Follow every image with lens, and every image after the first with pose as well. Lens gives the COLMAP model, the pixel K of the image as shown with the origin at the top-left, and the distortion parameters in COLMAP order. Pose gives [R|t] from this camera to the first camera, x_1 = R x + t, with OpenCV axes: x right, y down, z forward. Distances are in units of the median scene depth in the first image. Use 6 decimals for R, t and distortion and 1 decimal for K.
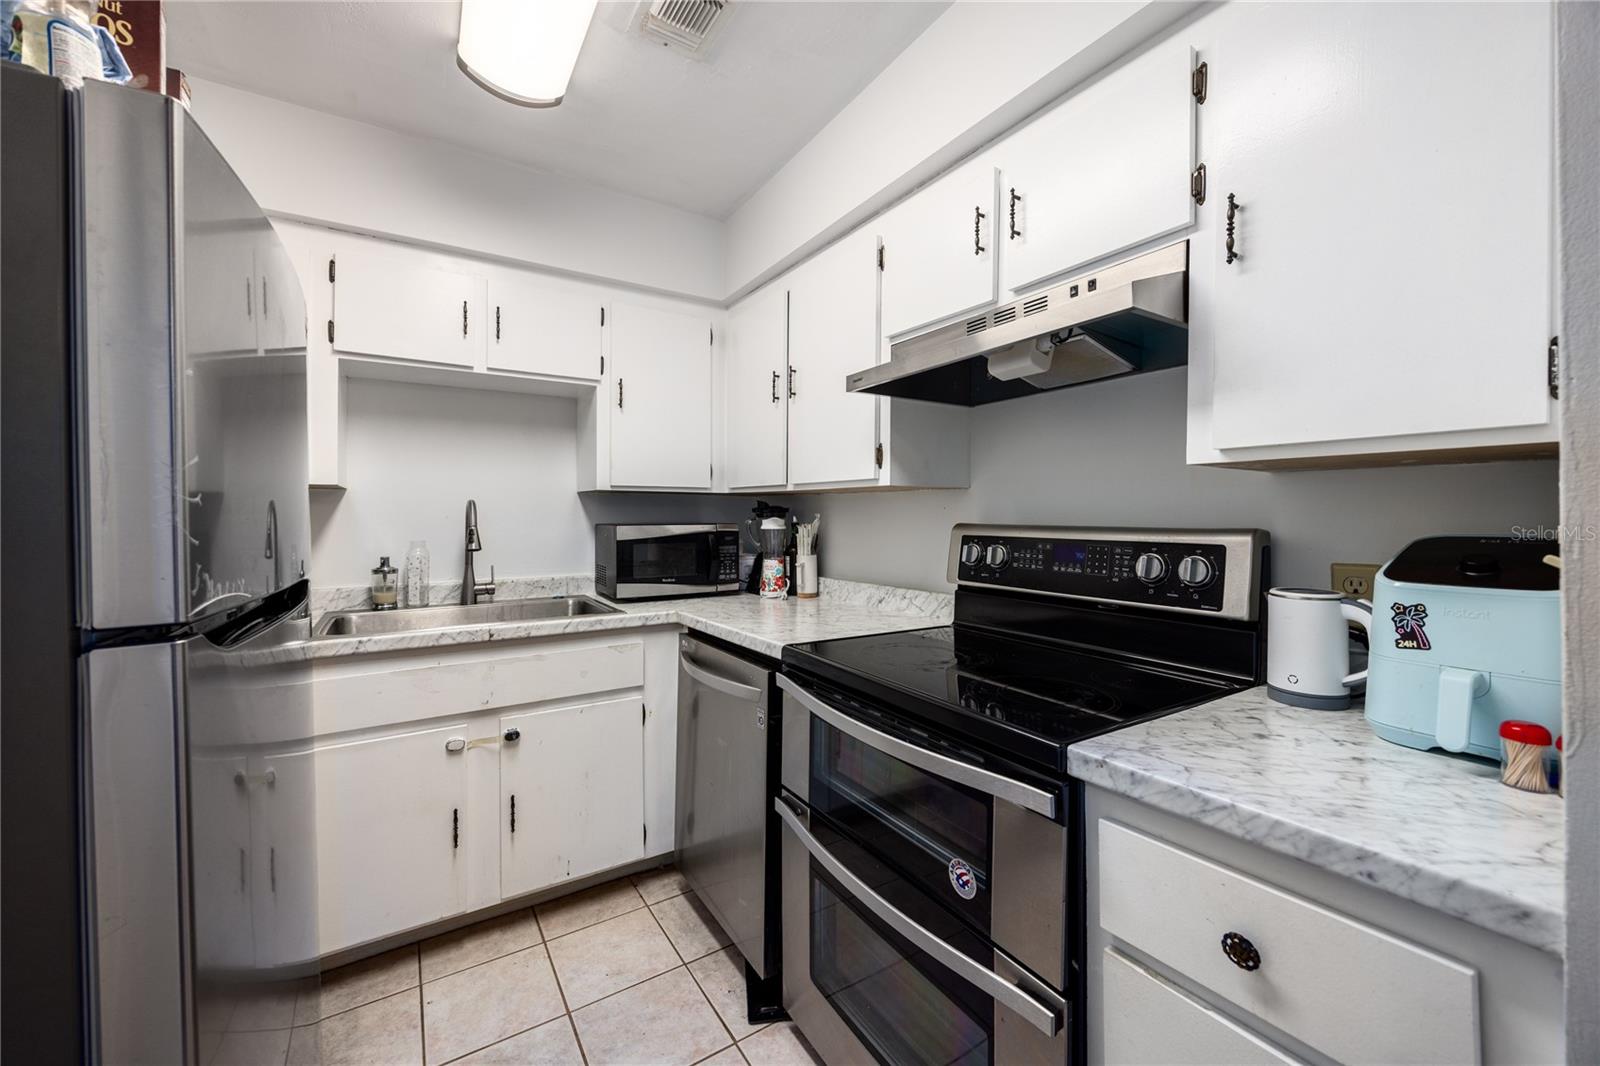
lens RADIAL K [[623.1, 0, 800.9], [0, 623.1, 519.1], [0, 0, 1]] dist [0.002542, 0.000109]
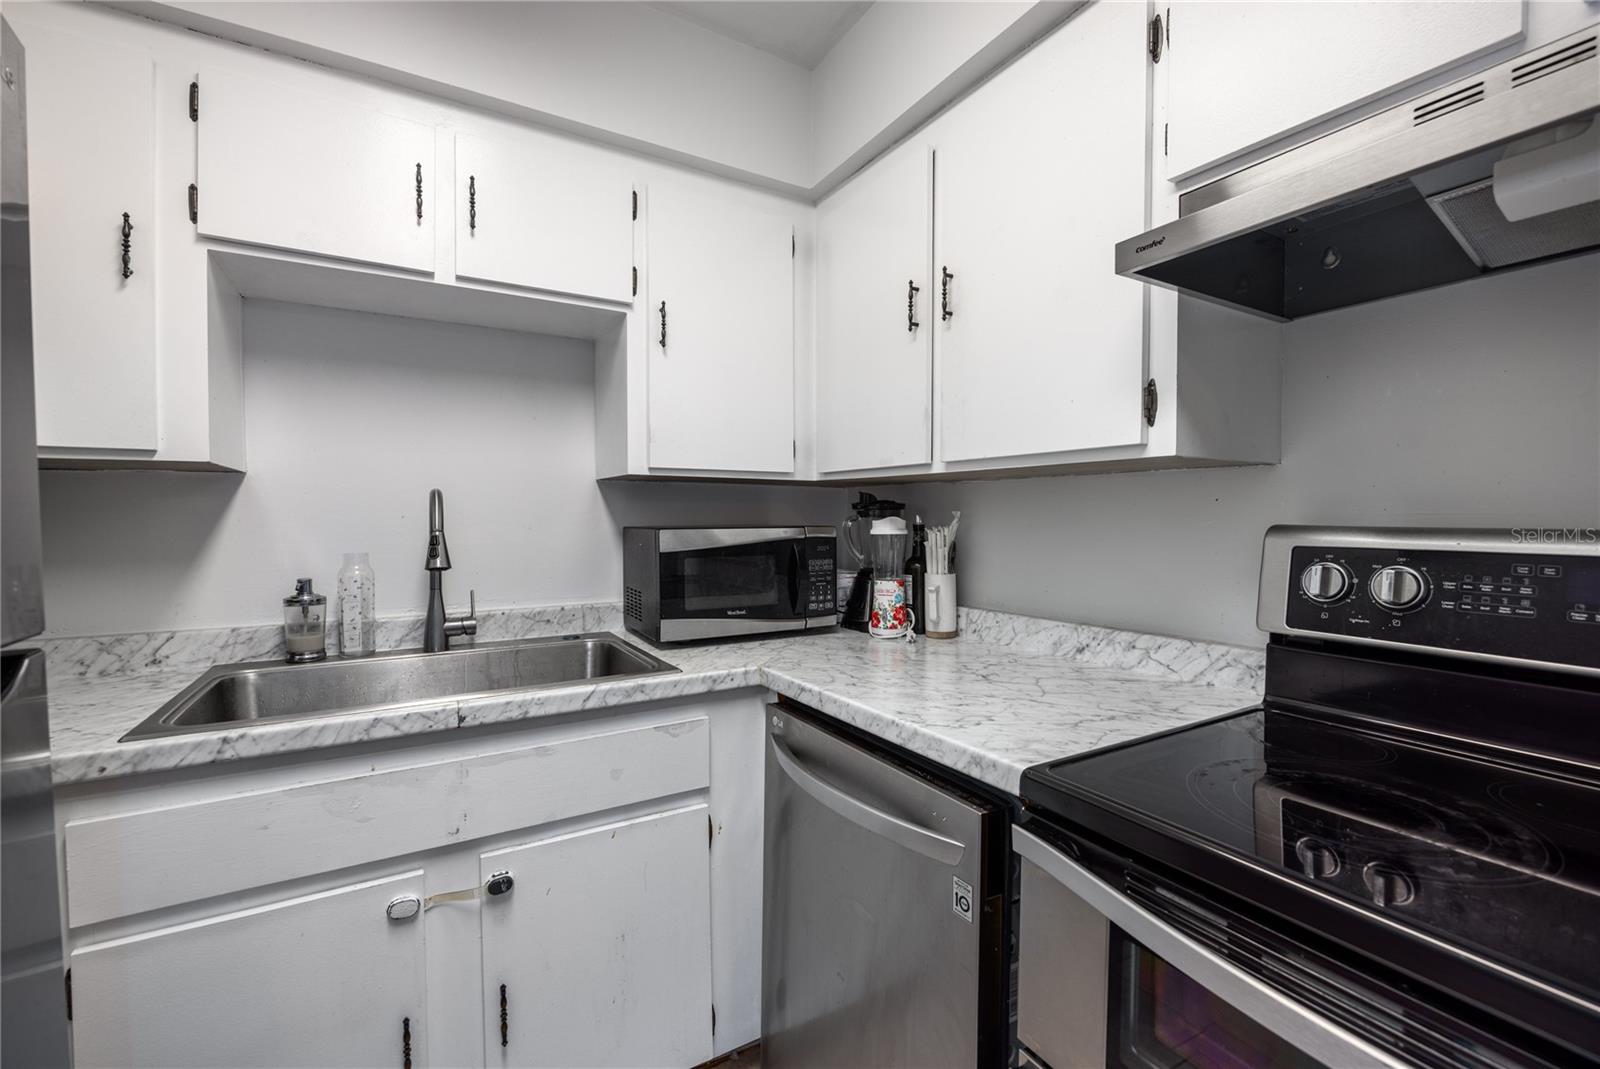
lens RADIAL K [[683.6, 0, 801.6], [0, 683.6, 540.0], [0, 0, 1]] dist [-0.007472, -0.000161]
pose [[0.999350, -0.000633, -0.036036, -0.134658], [0.001612, 0.999630, 0.027148, 0.002450], [0.036006, -0.027189, 0.998982, 0.327009]]
